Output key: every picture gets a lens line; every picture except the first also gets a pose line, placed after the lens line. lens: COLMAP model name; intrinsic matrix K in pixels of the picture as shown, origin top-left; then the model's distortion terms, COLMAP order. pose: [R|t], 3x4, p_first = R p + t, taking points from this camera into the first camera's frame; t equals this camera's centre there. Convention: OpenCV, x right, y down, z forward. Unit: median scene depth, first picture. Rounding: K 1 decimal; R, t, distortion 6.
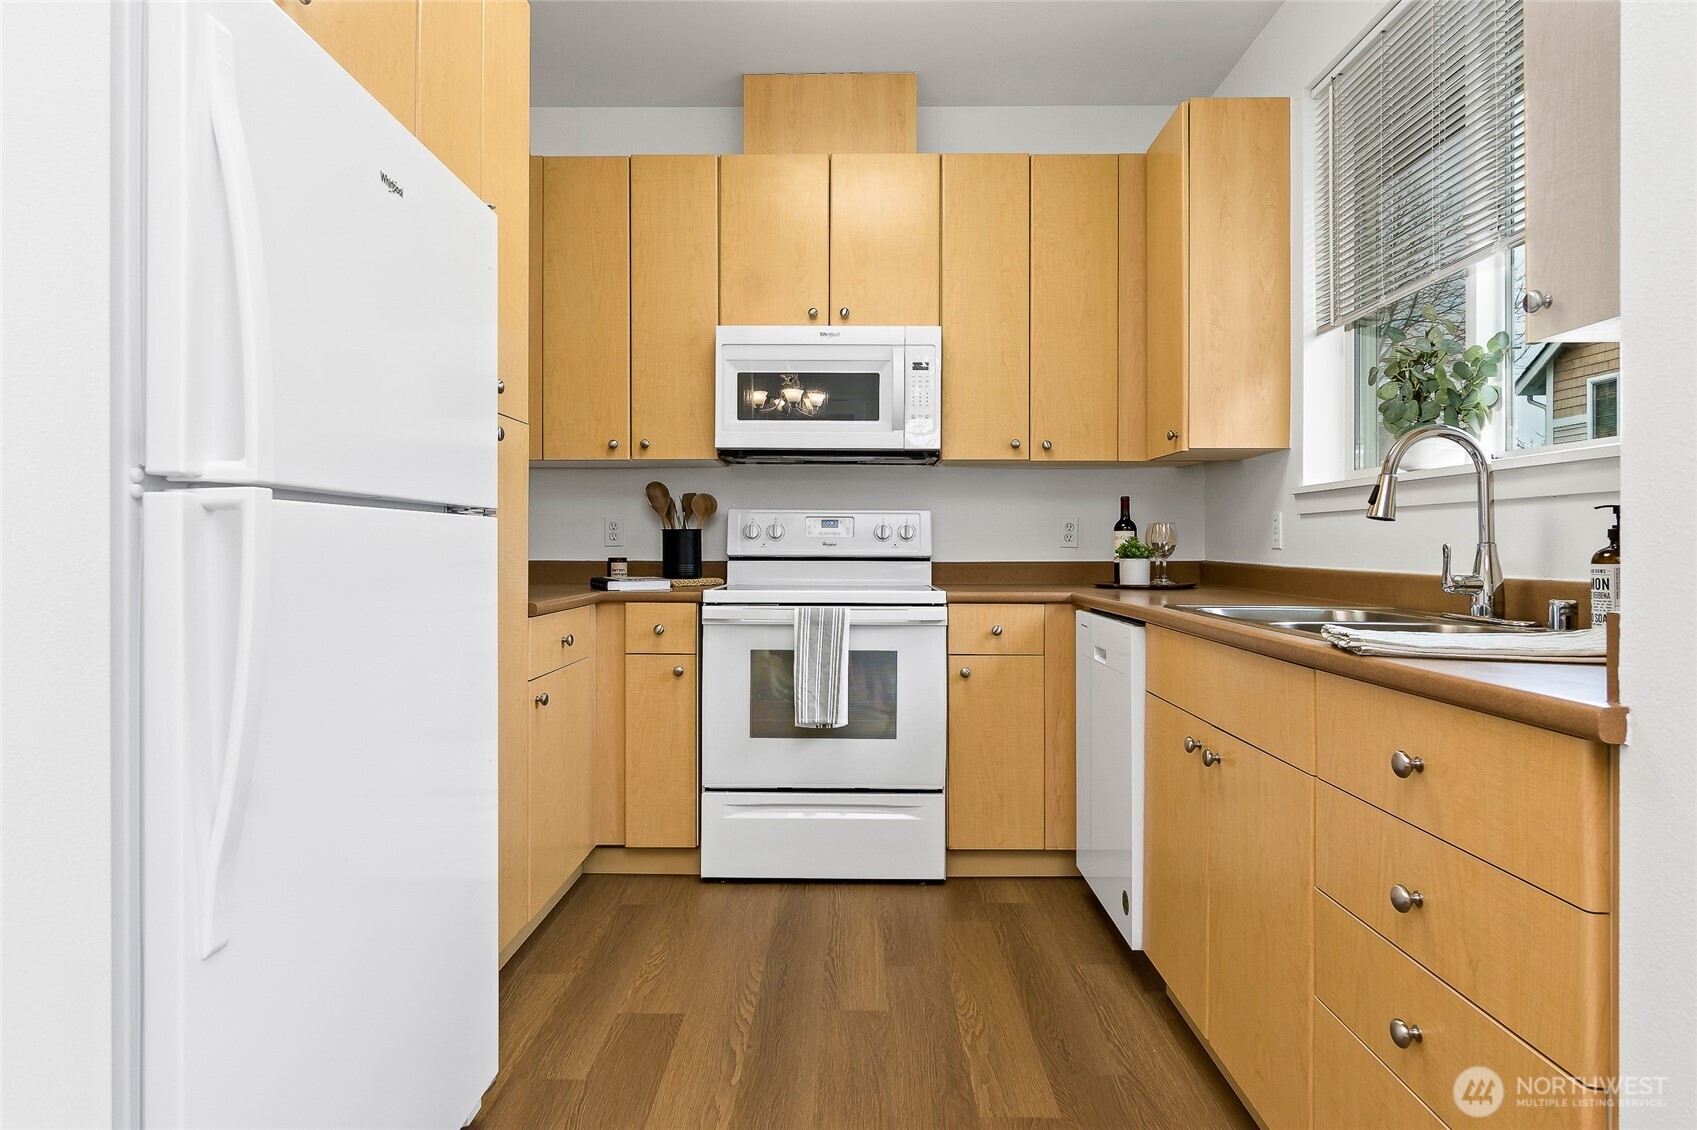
lens RADIAL K [[953.0, 0, 843.5], [0, 953.0, 548.1], [0, 0, 1]] dist [-0.002672, -0.000534]
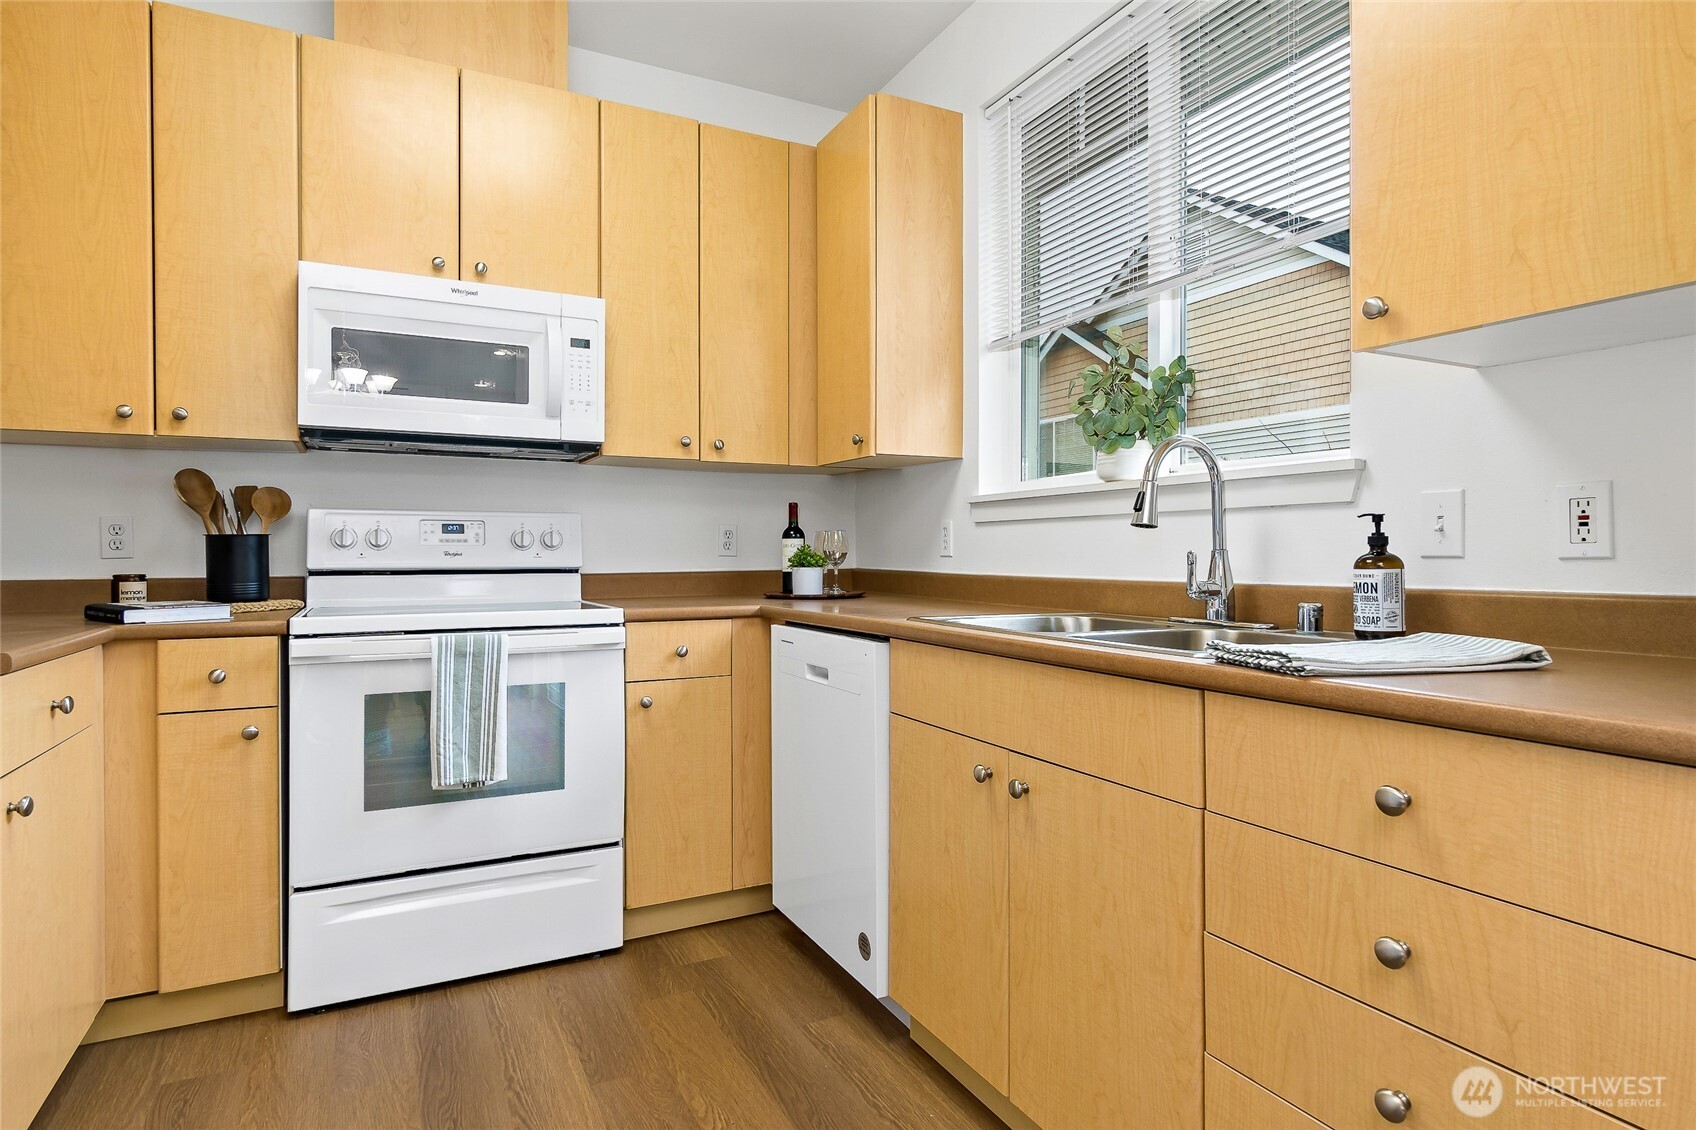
lens RADIAL K [[908.6, 0, 843.7], [0, 908.6, 557.2], [0, 0, 1]] dist [0.000422, -0.000611]
pose [[0.884316, -0.006675, 0.466841, -0.096480], [0.006109, 0.999978, 0.002726, -0.001512], [-0.466848, 0.000441, 0.884337, 0.187337]]
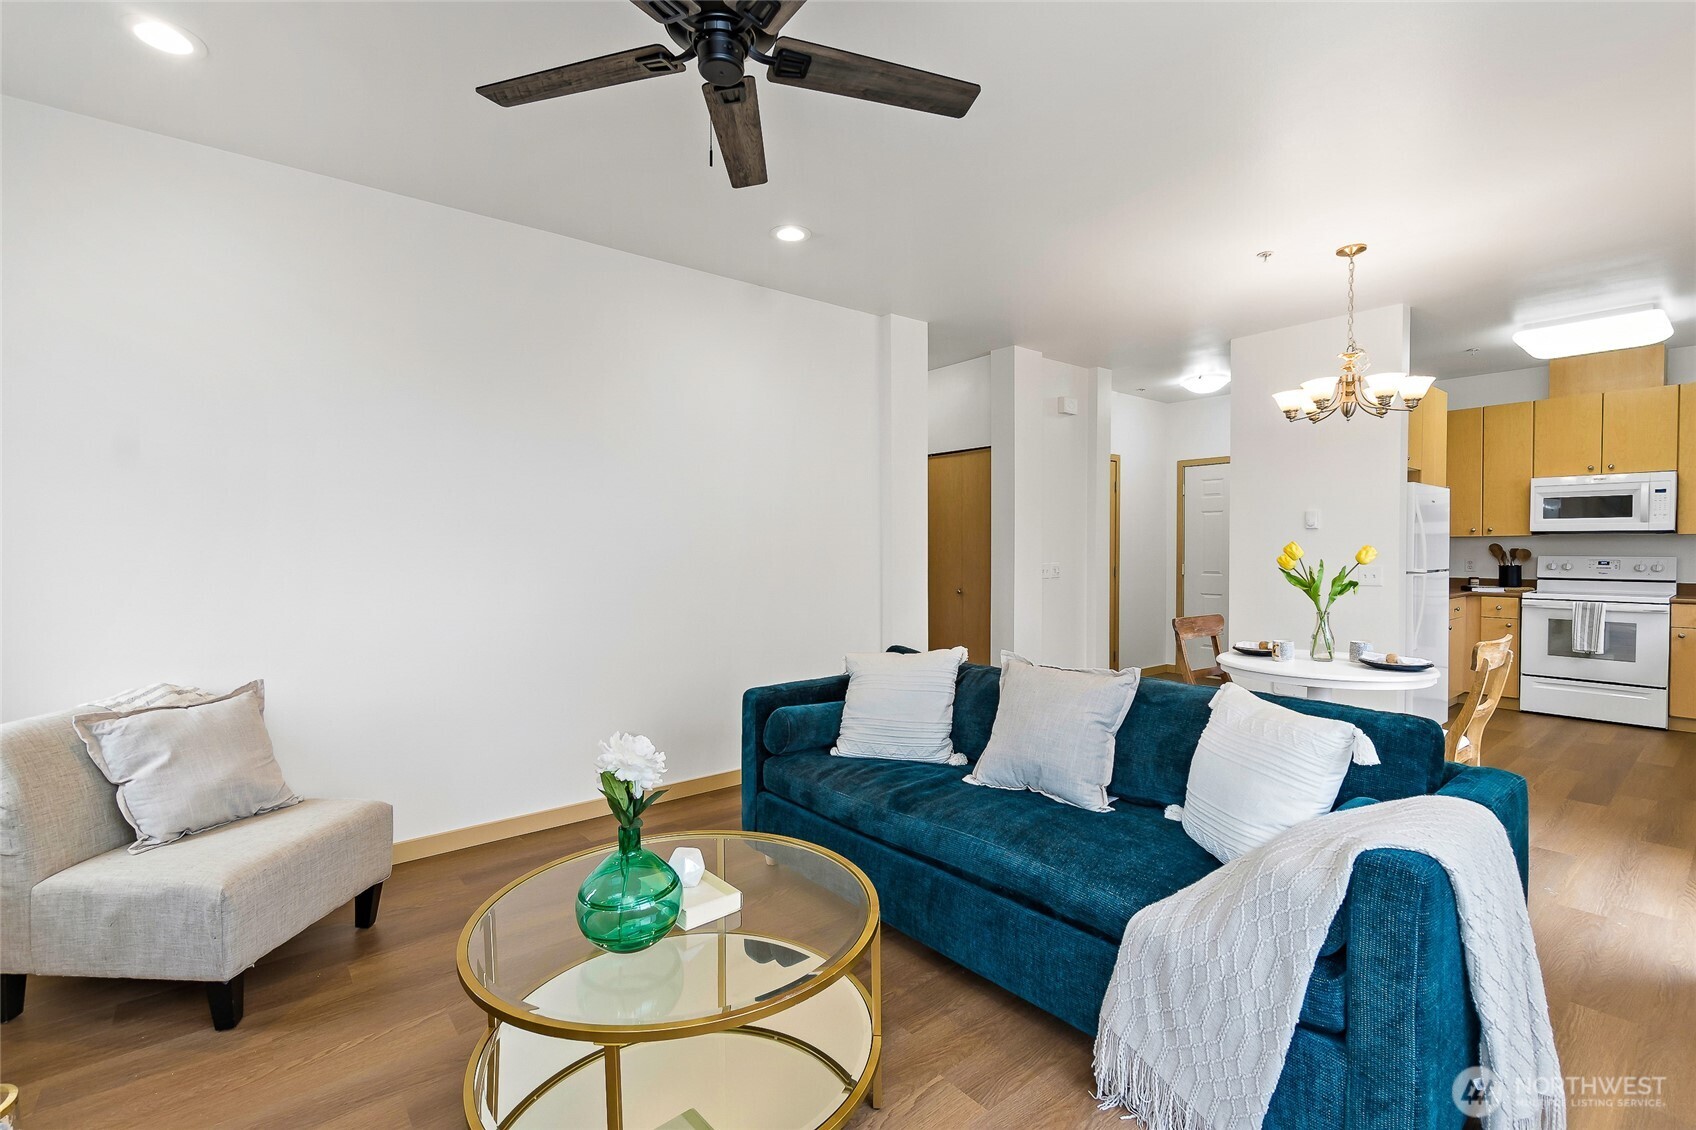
lens RADIAL K [[752.8, 0, 848.0], [0, 752.8, 565.0], [0, 0, 1]] dist [-0.000169, 0.000051]
pose [[0.642661, 0.014323, -0.766017, 0.217653], [0.004159, 0.999745, 0.022182, -0.076694], [0.766140, -0.017441, 0.642437, -1.556132]]
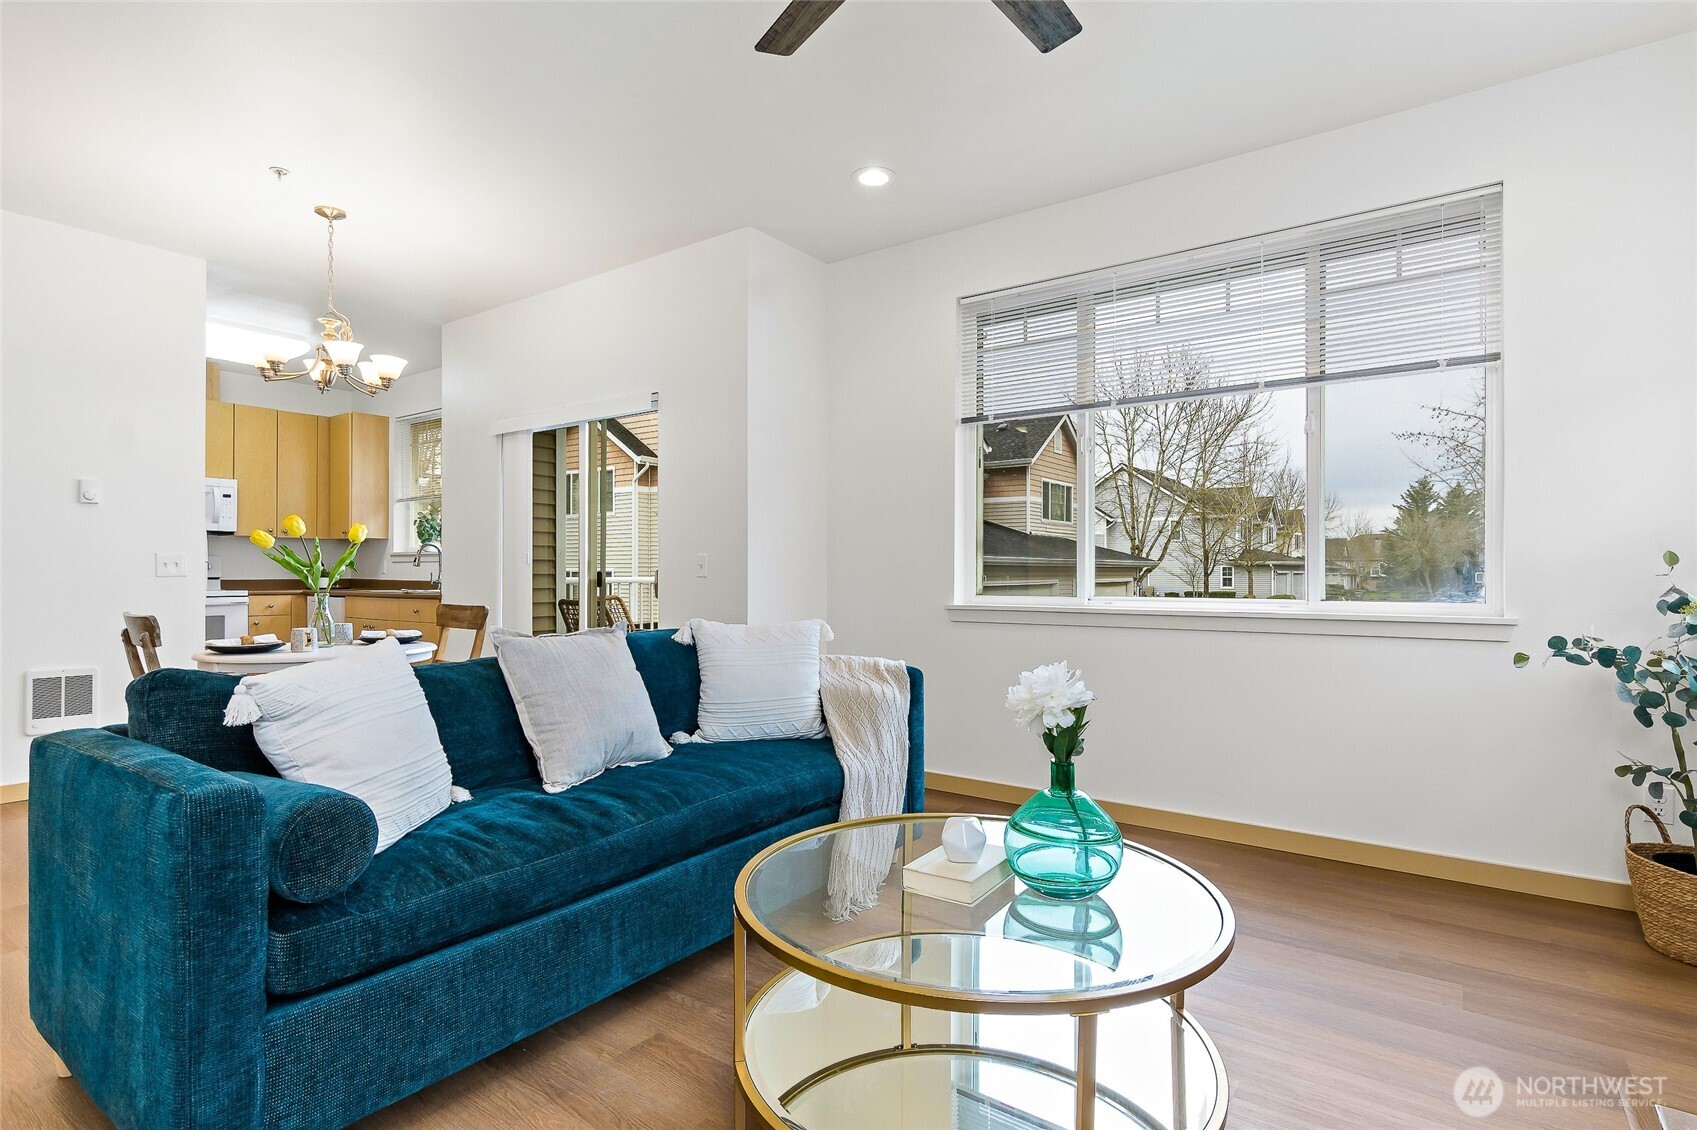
lens RADIAL K [[836.7, 0, 848.5], [0, 836.7, 565.0], [0, 0, 1]] dist [-0.000794, -0.000796]
pose [[0.569603, 0.006224, 0.821897, -0.788347], [0.001284, 0.999963, -0.008462, -0.001568], [-0.821919, 0.005875, 0.569574, -1.527845]]
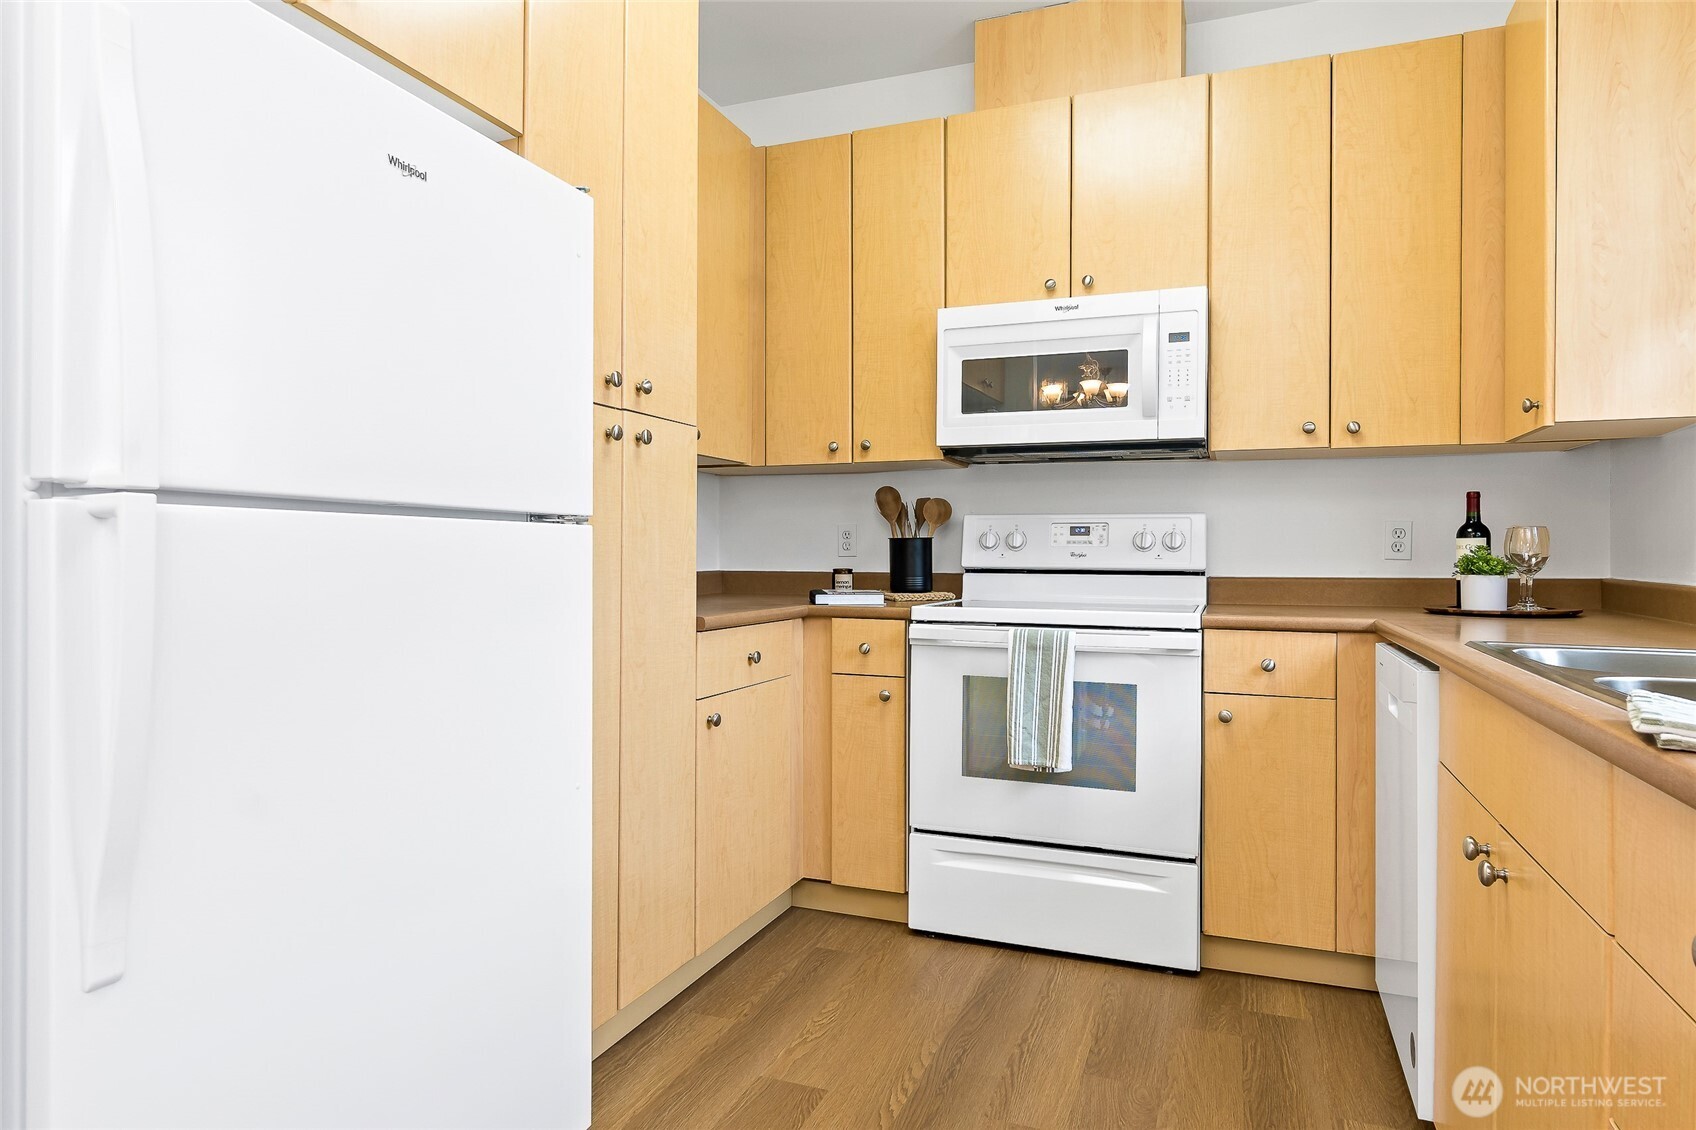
lens RADIAL K [[993.2, 0, 849.1], [0, 993.2, 559.5], [0, 0, 1]] dist [0.001462, 0.000231]
pose [[0.936549, 0.003864, -0.350515, 0.122902], [-0.003429, 0.999992, 0.001860, -0.000918], [0.350519, -0.000540, 0.936555, 0.109056]]
